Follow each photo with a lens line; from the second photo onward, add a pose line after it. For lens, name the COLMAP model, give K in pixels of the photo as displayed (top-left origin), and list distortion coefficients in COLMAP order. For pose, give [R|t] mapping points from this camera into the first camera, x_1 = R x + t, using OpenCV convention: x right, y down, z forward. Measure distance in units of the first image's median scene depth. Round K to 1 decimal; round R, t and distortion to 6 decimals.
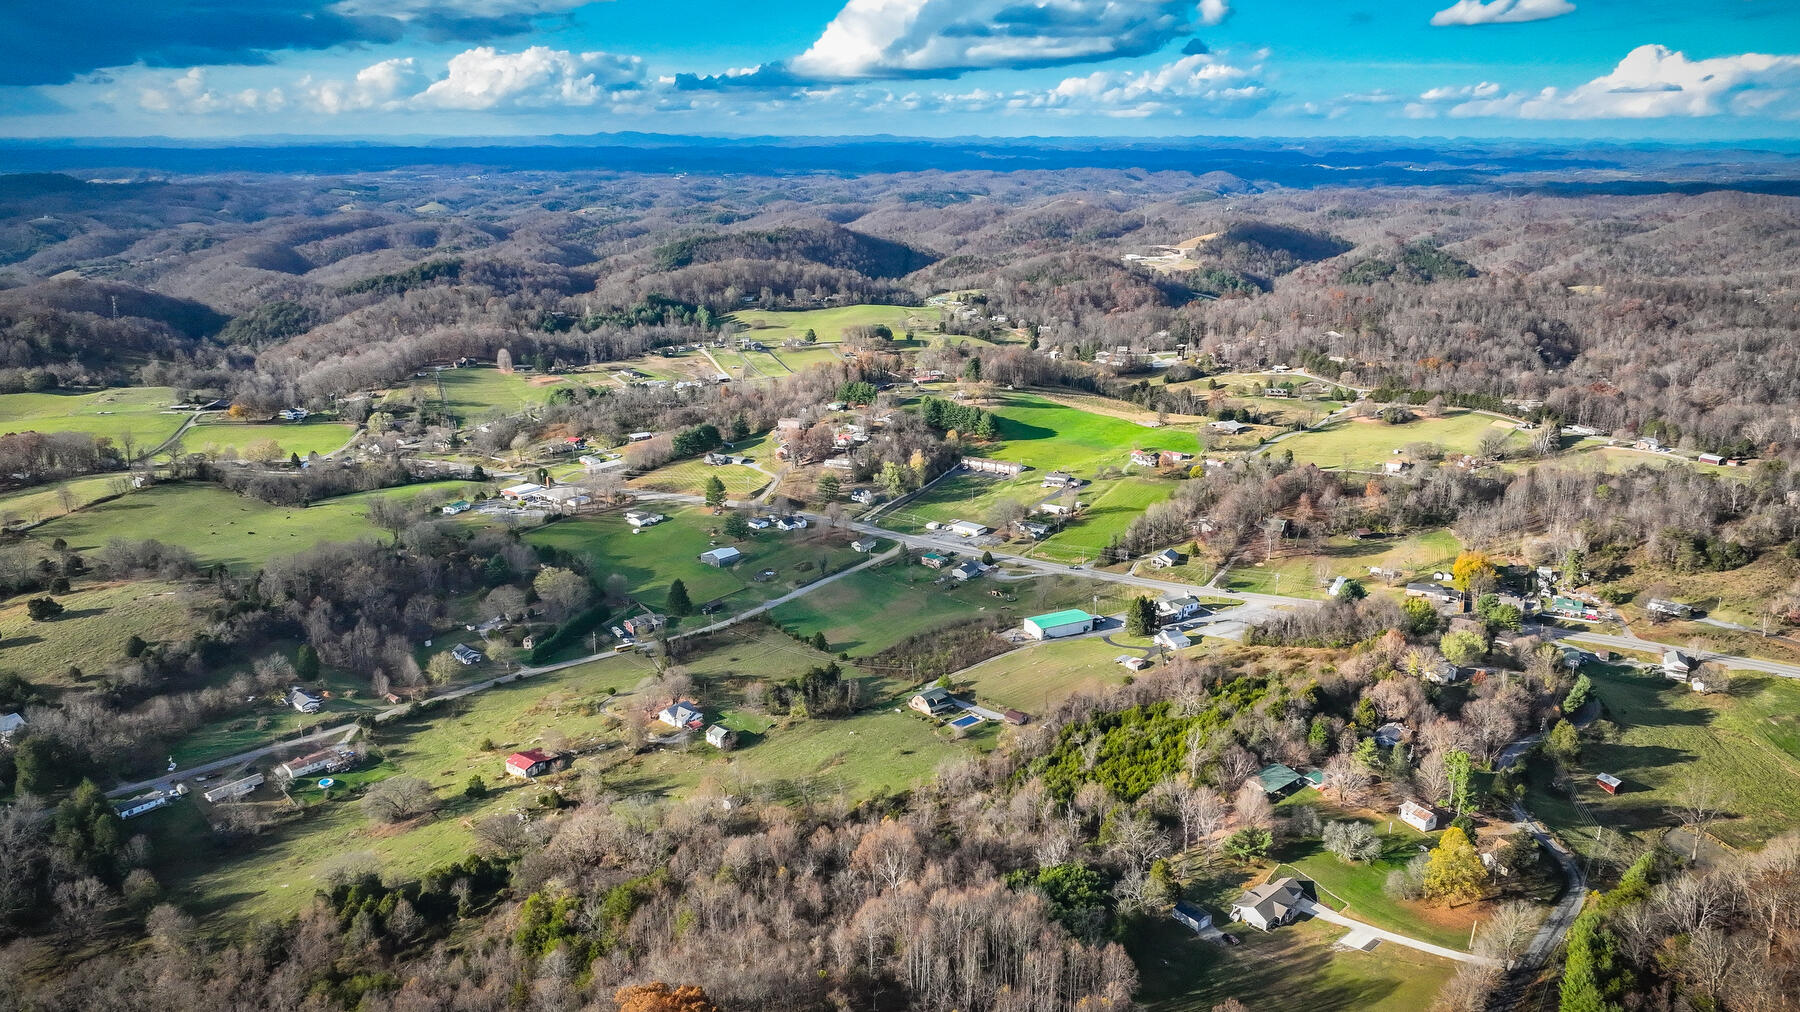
lens RADIAL K [[1262.8, 0, 900.0], [0, 1262.8, 506.0], [0, 0, 1]] dist [-0.004501, 0.023360]
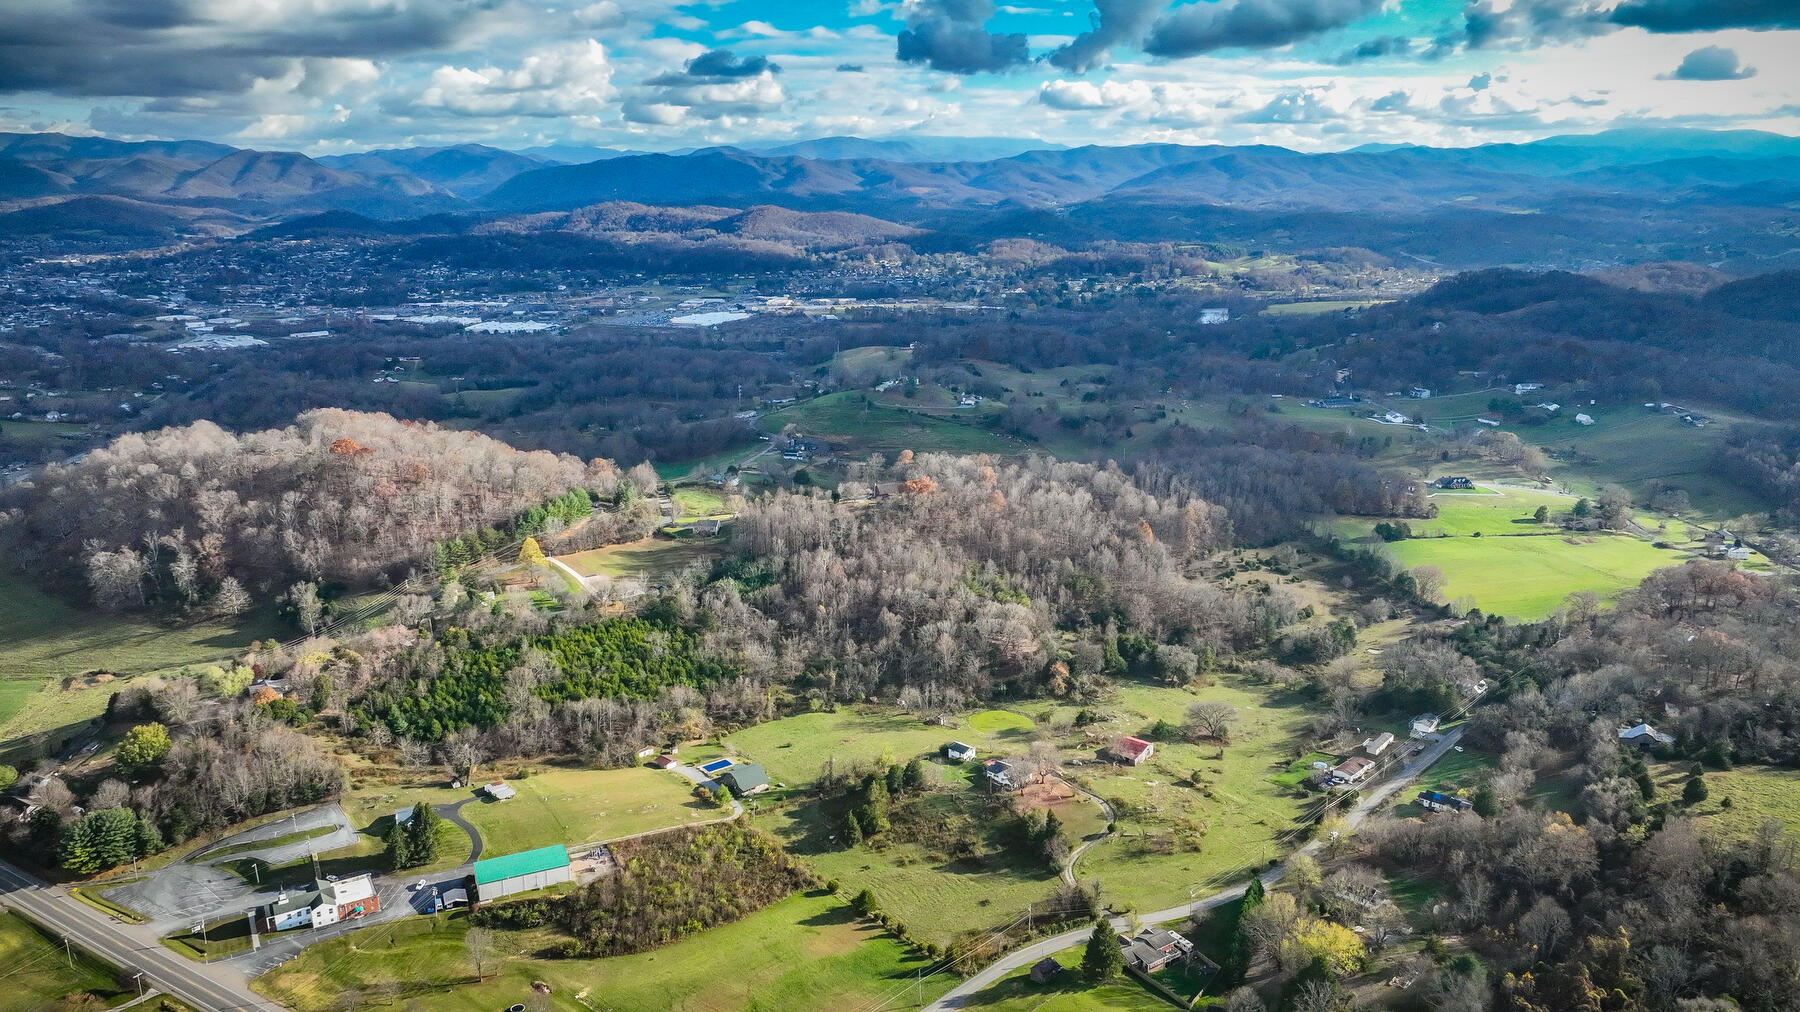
lens RADIAL K [[1262.8, 0, 900.0], [0, 1262.8, 506.0], [0, 0, 1]] dist [-0.004501, 0.023360]
pose [[-0.999192, -0.007193, 0.039538, -0.118808], [0.013994, 0.860008, 0.510089, -0.470647], [-0.037672, 0.510230, -0.859212, 1.620537]]
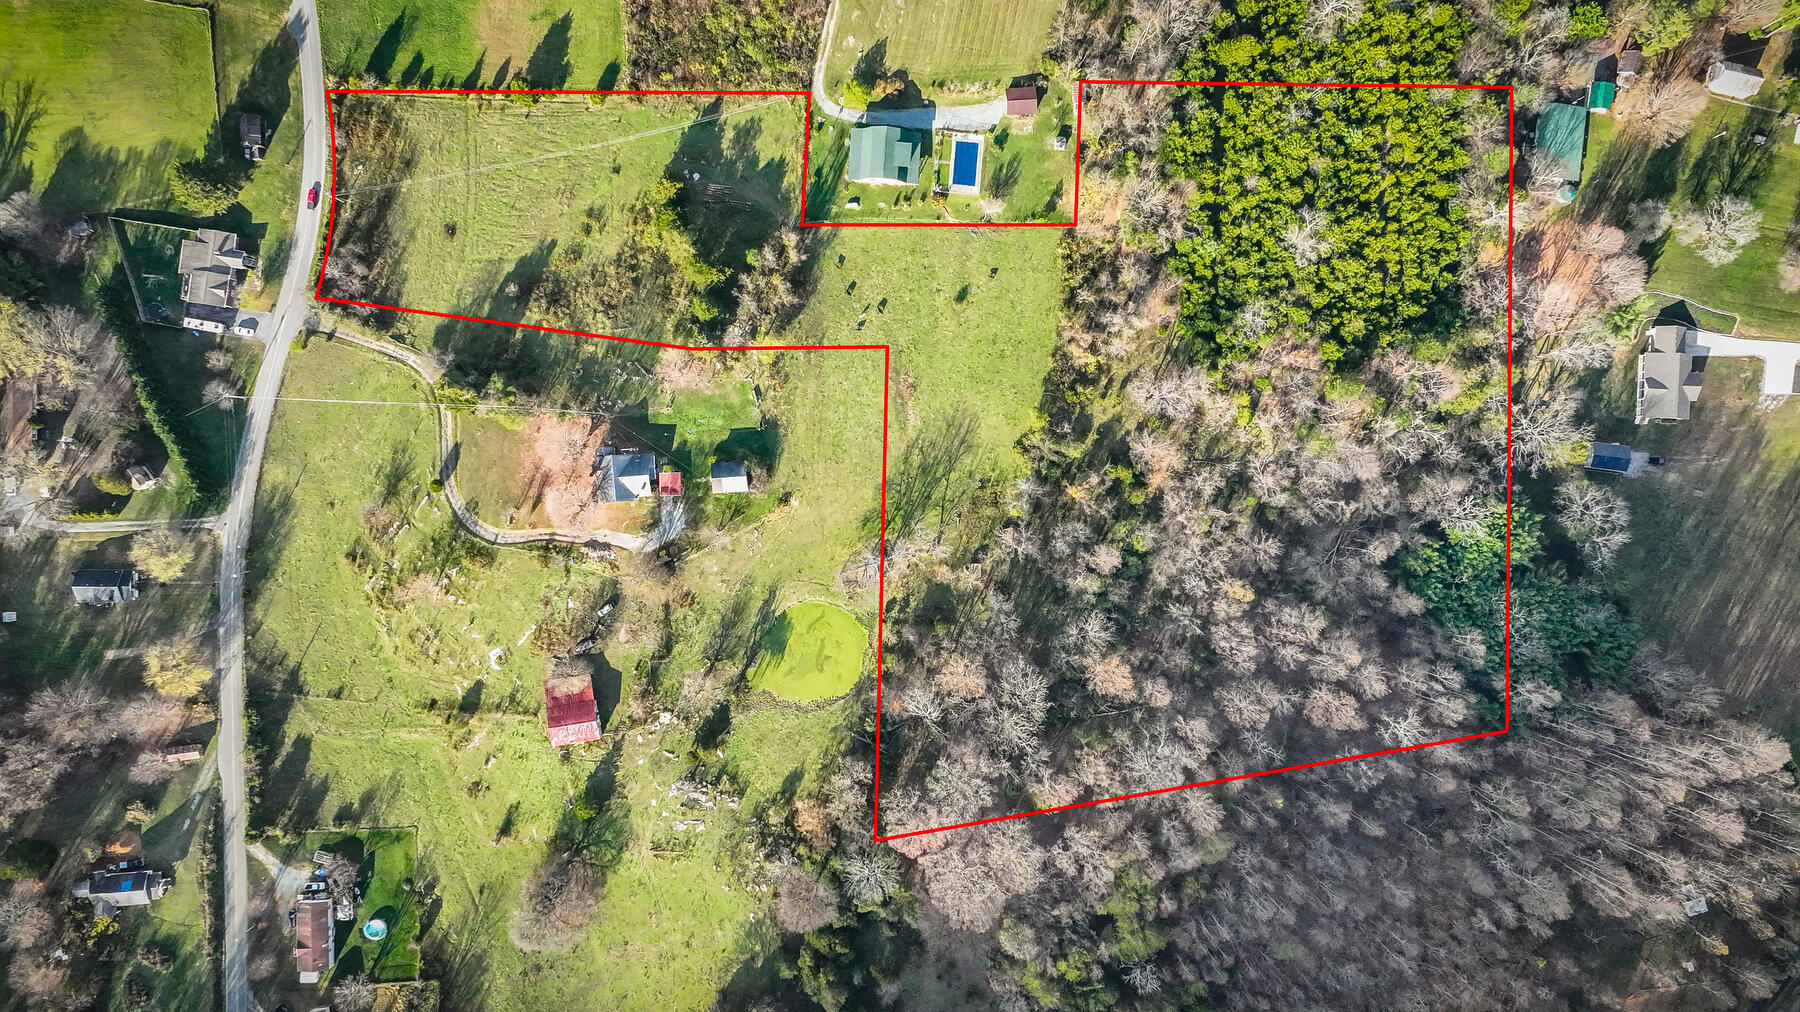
lens RADIAL K [[1262.8, 0, 900.0], [0, 1262.8, 506.0], [0, 0, 1]] dist [-0.004501, 0.023360]
pose [[0.707553, -0.706657, -0.002207, -0.082186], [0.187802, 0.185028, 0.964622, -0.374251], [-0.681249, -0.682935, 0.263628, 0.693804]]
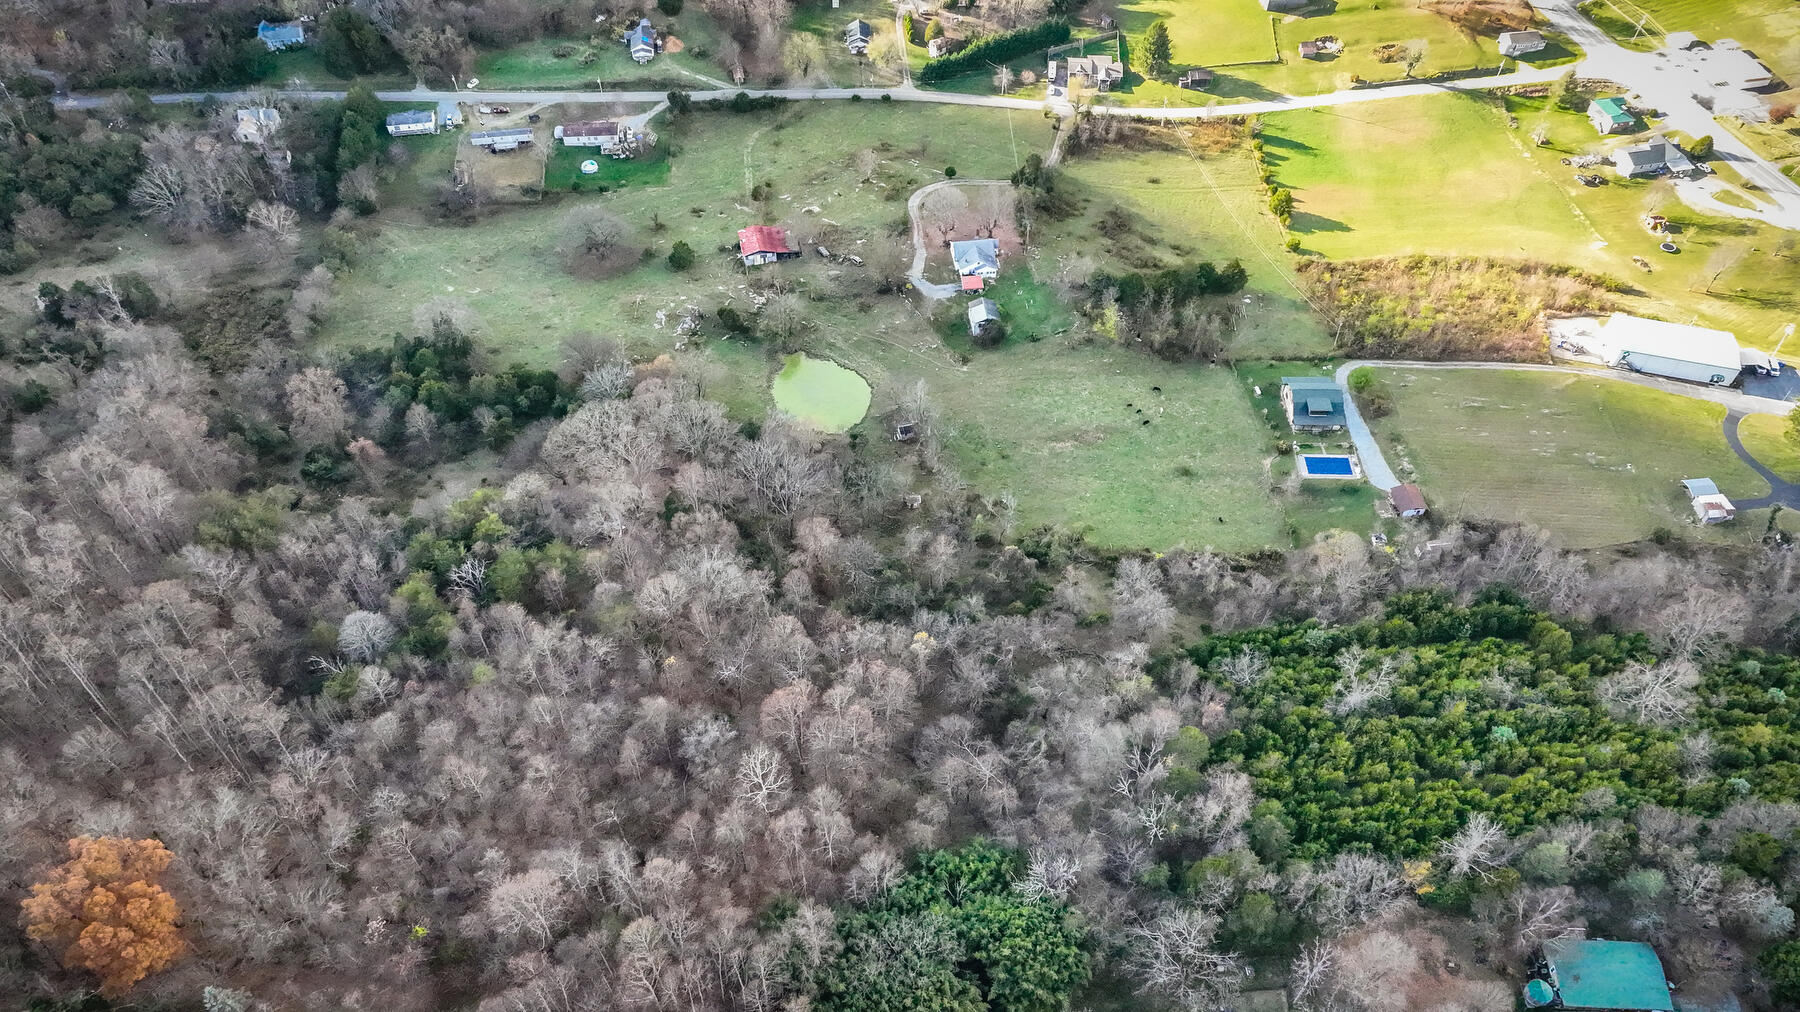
lens RADIAL K [[1262.8, 0, 900.0], [0, 1262.8, 506.0], [0, 0, 1]] dist [-0.004501, 0.023360]
pose [[0.751180, 0.504161, -0.426088, 0.154967], [-0.193773, 0.785472, 0.587780, -0.122514], [0.631016, -0.358964, 0.687723, 0.414984]]
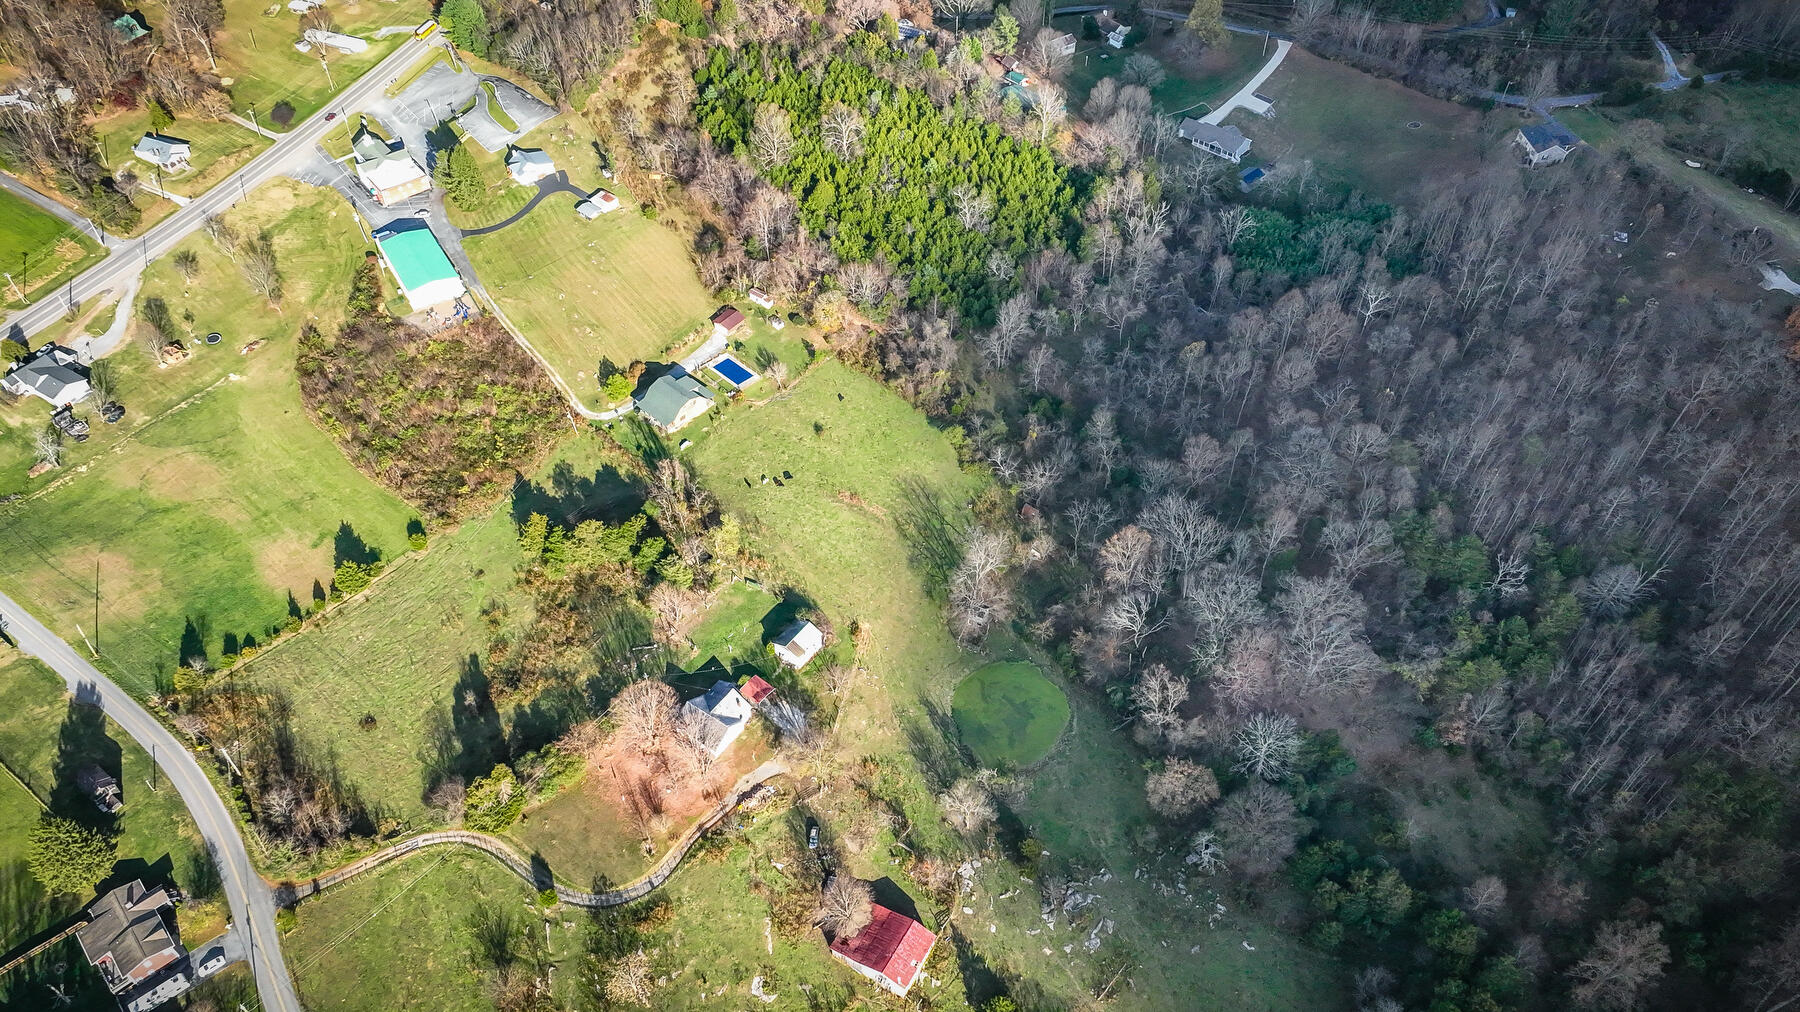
lens RADIAL K [[1262.8, 0, 900.0], [0, 1262.8, 506.0], [0, 0, 1]] dist [-0.004501, 0.023360]
pose [[-0.098065, -0.719427, 0.687611, -0.450744], [0.270167, 0.645748, 0.714157, -0.231834], [-0.957806, 0.255803, 0.131040, 0.784694]]
